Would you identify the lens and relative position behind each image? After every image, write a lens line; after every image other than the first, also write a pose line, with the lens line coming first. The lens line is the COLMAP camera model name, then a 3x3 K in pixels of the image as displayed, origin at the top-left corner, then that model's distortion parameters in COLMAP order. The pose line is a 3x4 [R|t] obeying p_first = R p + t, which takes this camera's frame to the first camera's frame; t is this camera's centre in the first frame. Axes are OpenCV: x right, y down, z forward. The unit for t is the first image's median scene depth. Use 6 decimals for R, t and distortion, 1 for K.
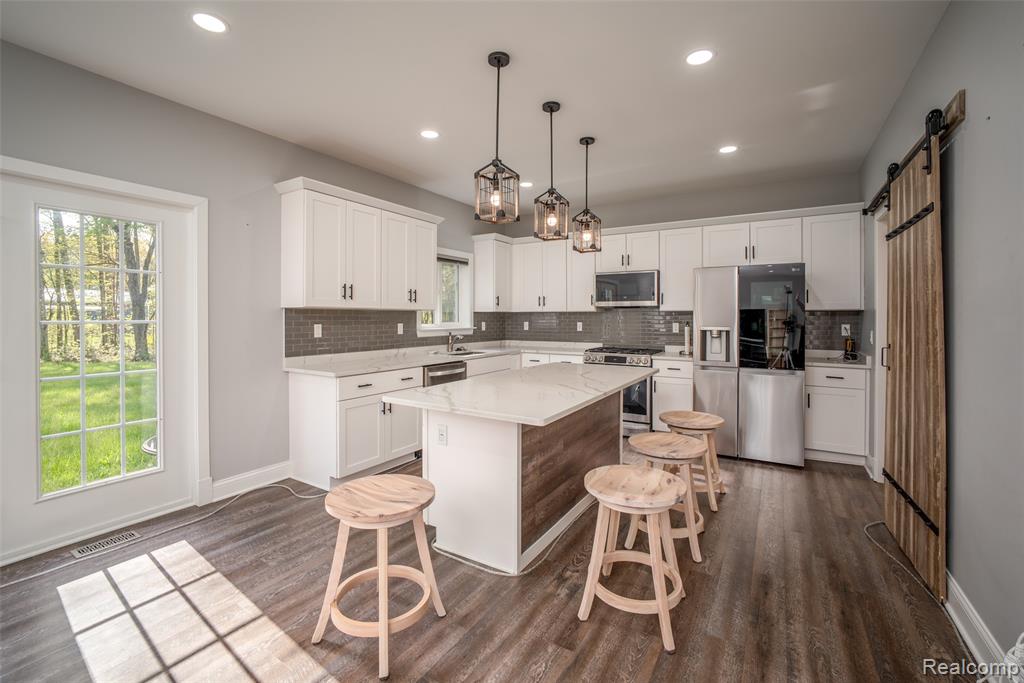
lens RADIAL K [[432.3, 0, 513.9], [0, 432.3, 321.1], [0, 0, 1]] dist [-0.027297, 0.000120]
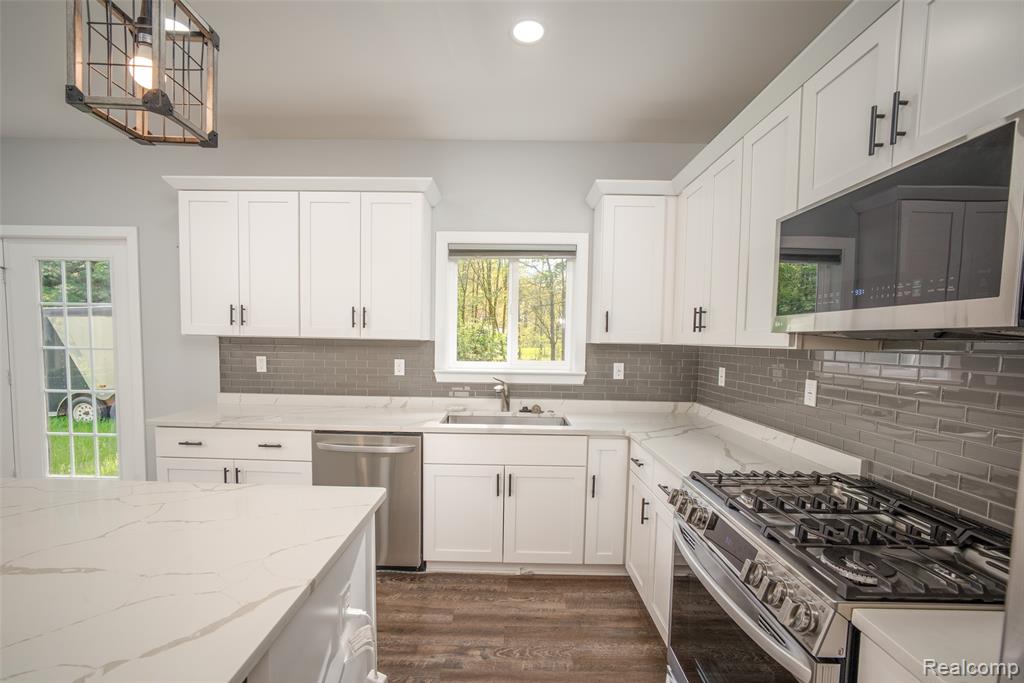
lens RADIAL K [[440.1, 0, 509.9], [0, 440.1, 368.7], [0, 0, 1]] dist [-0.021463, 0.000266]
pose [[0.515533, 0.065734, -0.854345, 0.351298], [-0.025300, 0.997786, 0.061503, -0.022776], [0.856496, -0.010092, 0.516055, 0.694978]]
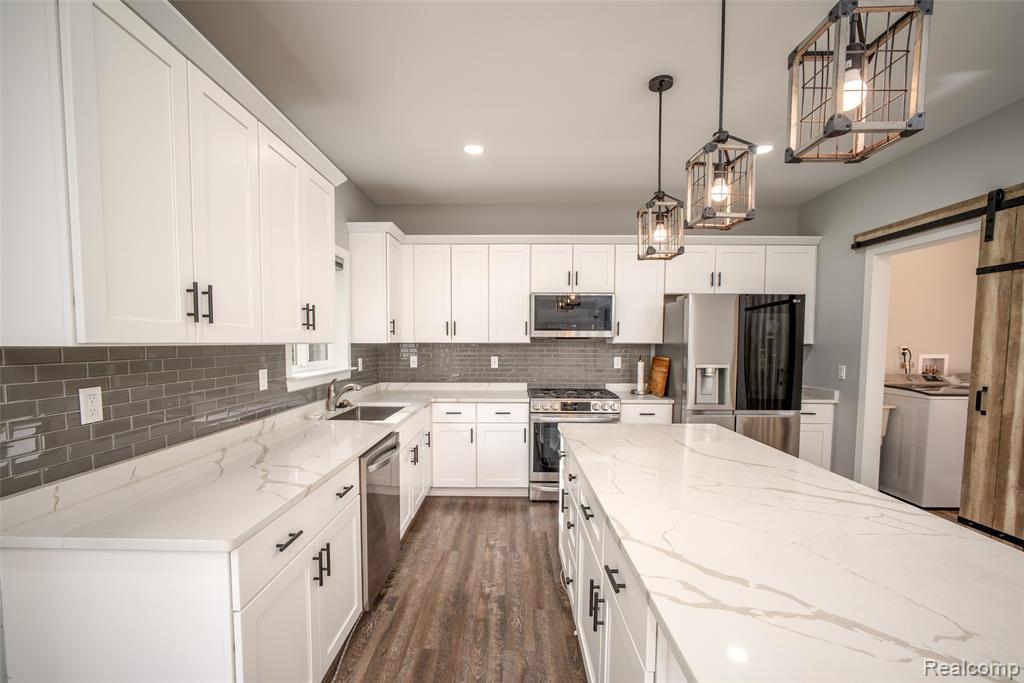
lens RADIAL K [[440.1, 0, 509.9], [0, 440.1, 368.7], [0, 0, 1]] dist [-0.021463, 0.000266]
pose [[0.857532, -0.030591, 0.513519, -0.244512], [0.002458, 0.998463, 0.055376, -0.020676], [-0.514424, -0.046224, 0.856289, 0.354460]]
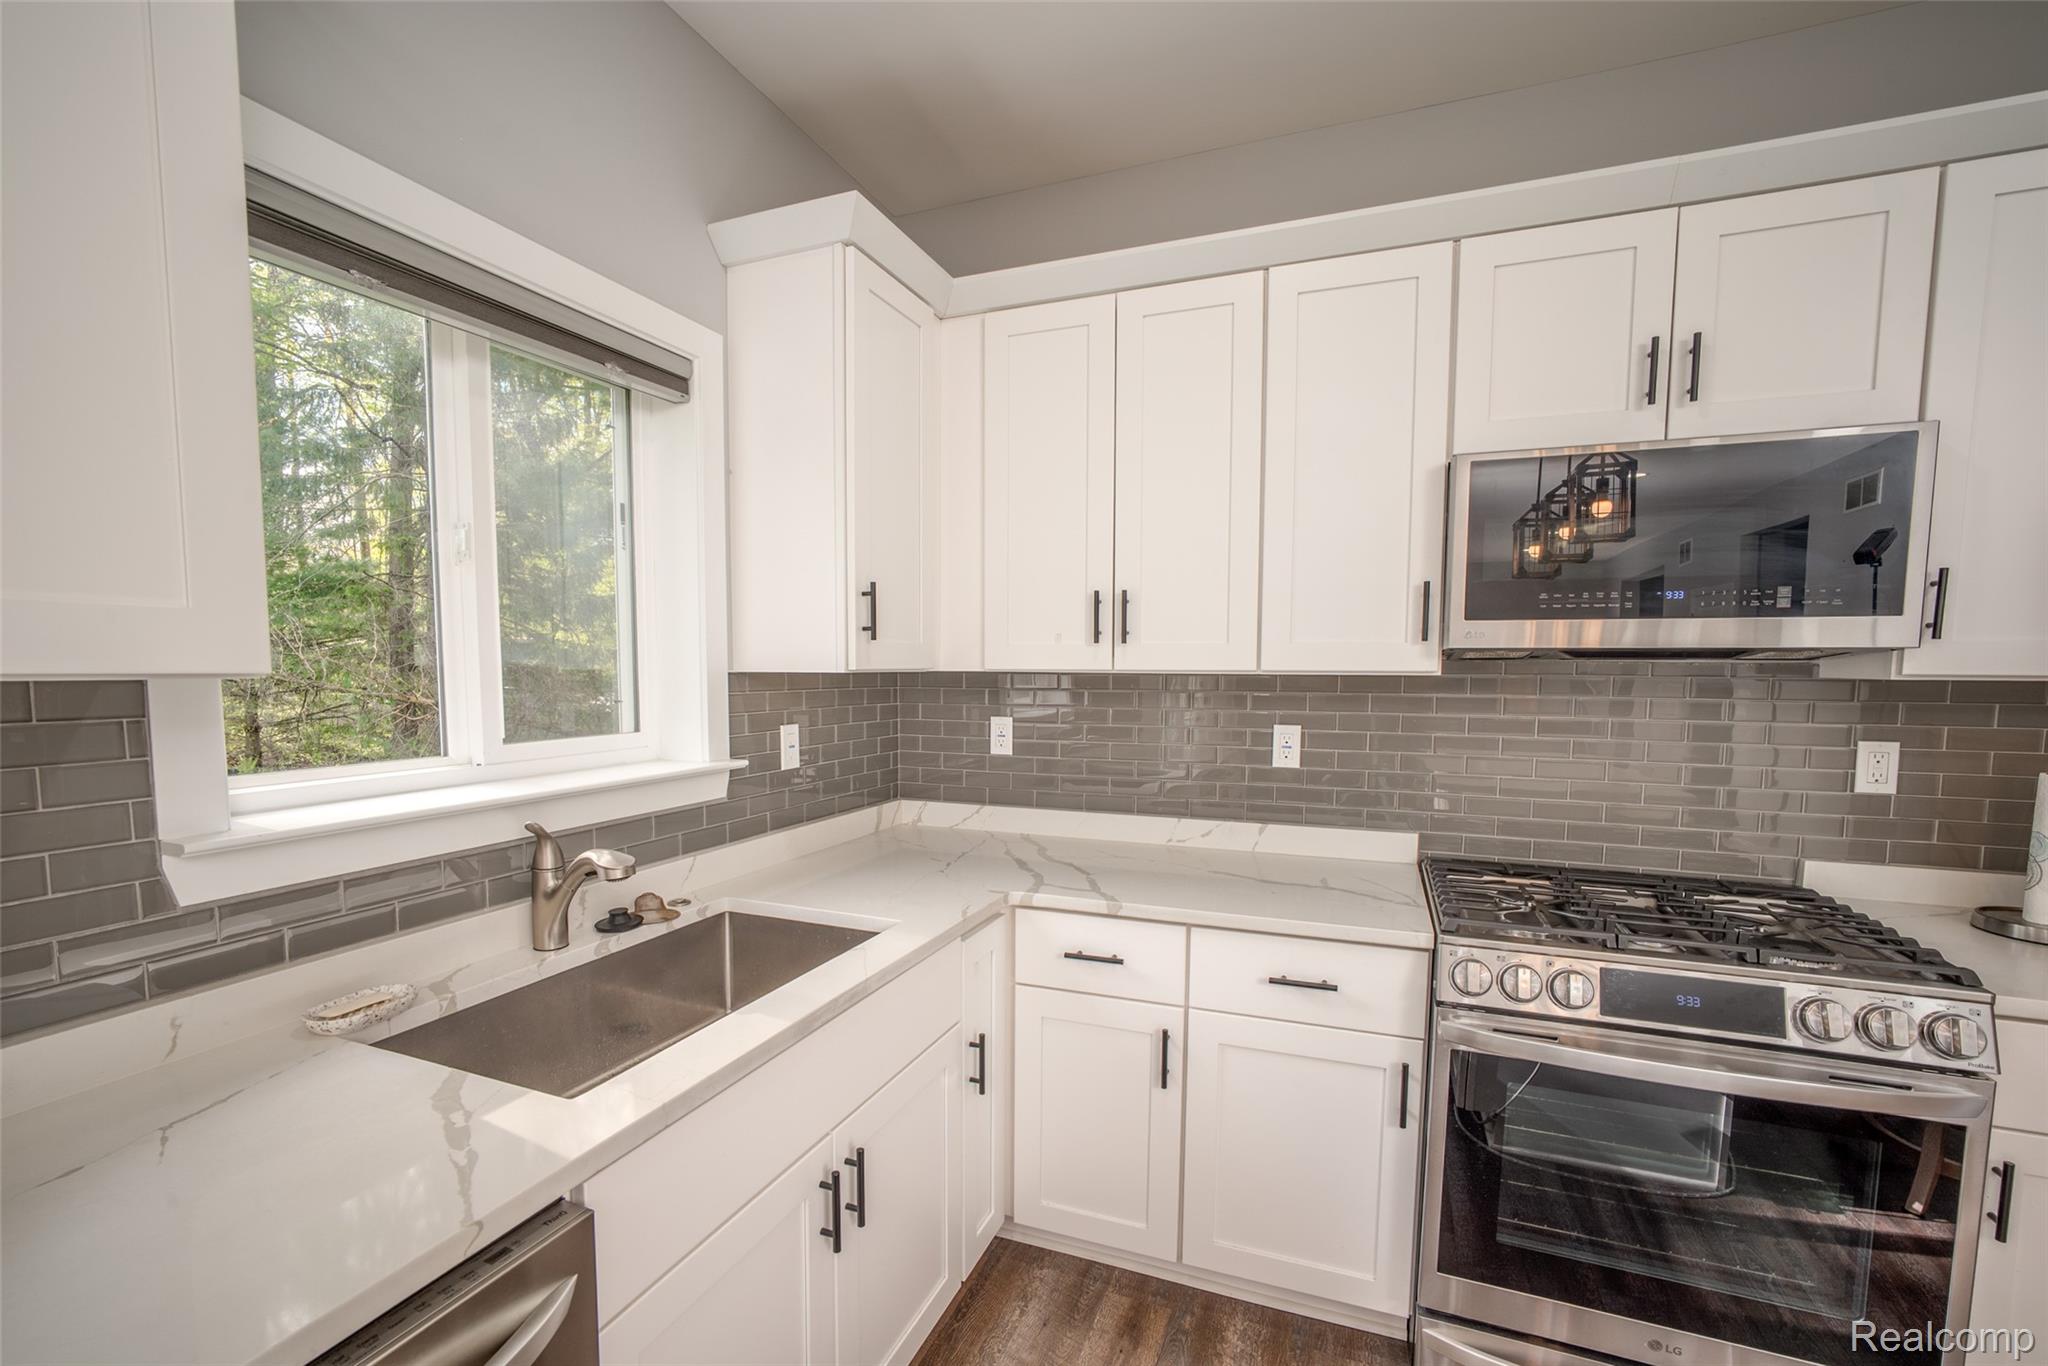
lens RADIAL K [[880.2, 0, 1018.3], [0, 880.2, 730.4], [0, 0, 1]] dist [-0.022104, 0.000270]
pose [[0.986546, -0.007823, 0.163299, -0.038990], [-0.002637, 0.997963, 0.063740, -0.022485], [-0.163465, -0.063313, 0.984515, 0.683361]]
